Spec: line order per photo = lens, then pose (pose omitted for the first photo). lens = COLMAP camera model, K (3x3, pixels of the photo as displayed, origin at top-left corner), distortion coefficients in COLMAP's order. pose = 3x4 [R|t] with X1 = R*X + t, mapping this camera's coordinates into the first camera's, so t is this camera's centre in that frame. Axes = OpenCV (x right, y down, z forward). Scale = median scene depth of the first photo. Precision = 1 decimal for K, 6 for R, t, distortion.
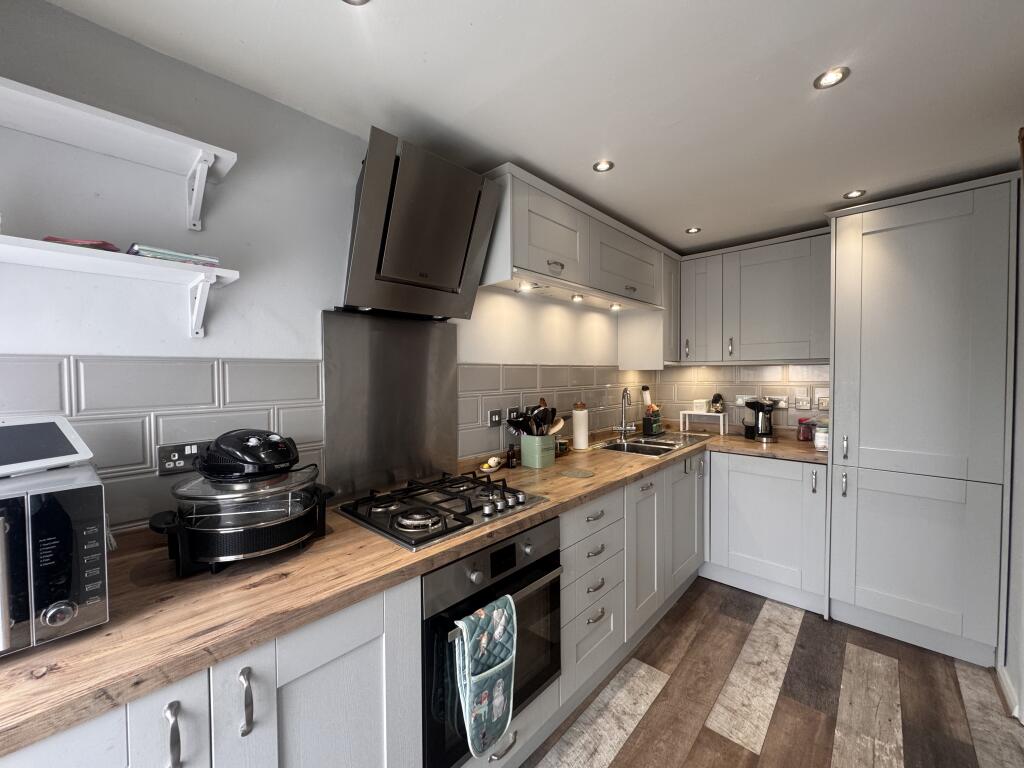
lens RADIAL K [[410.2, 0, 511.0], [0, 410.2, 385.1], [0, 0, 1]] dist [-0.003533, 0.000206]
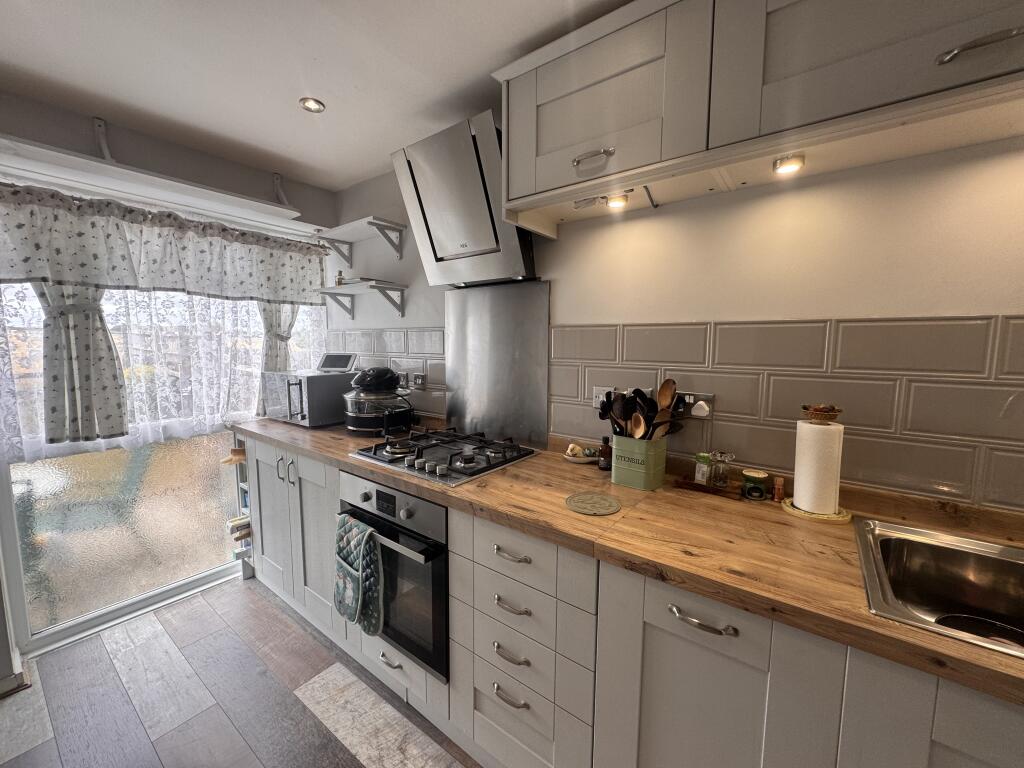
lens RADIAL K [[411.3, 0, 493.7], [0, 411.3, 381.3], [0, 0, 1]] dist [-0.001014, 0.000006]
pose [[0.087430, 0.110265, -0.990049, 0.748216], [-0.026788, 0.993756, 0.108312, -0.026169], [0.995810, 0.017052, 0.089838, 0.815004]]
